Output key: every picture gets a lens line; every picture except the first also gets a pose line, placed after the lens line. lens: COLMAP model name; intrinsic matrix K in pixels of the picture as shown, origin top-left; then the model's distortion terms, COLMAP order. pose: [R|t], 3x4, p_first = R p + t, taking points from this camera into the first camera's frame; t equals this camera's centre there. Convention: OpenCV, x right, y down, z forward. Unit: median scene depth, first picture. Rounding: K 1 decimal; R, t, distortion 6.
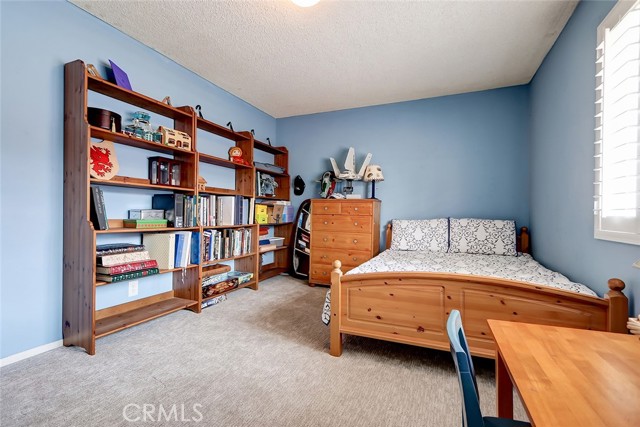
lens RADIAL K [[296.8, 0, 319.7], [0, 296.8, 211.8], [0, 0, 1]] dist [0.009536, -0.003425]
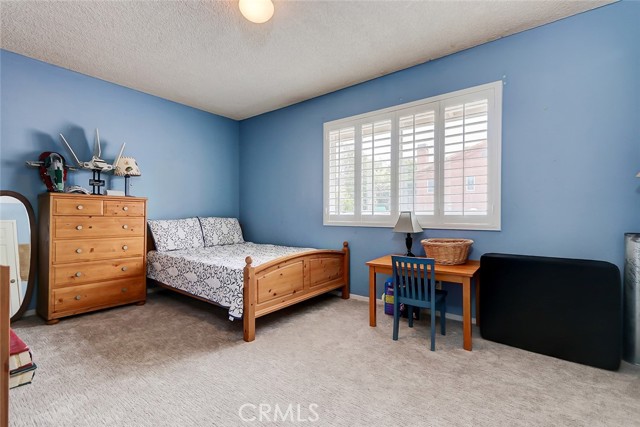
lens RADIAL K [[296.8, 0, 318.3], [0, 296.8, 213.2], [0, 0, 1]] dist [0.009536, -0.003425]
pose [[0.243410, -0.007731, 0.969893, -0.593553], [-0.005910, 0.999938, 0.009454, -0.008289], [-0.969905, -0.008034, 0.243349, 0.291857]]
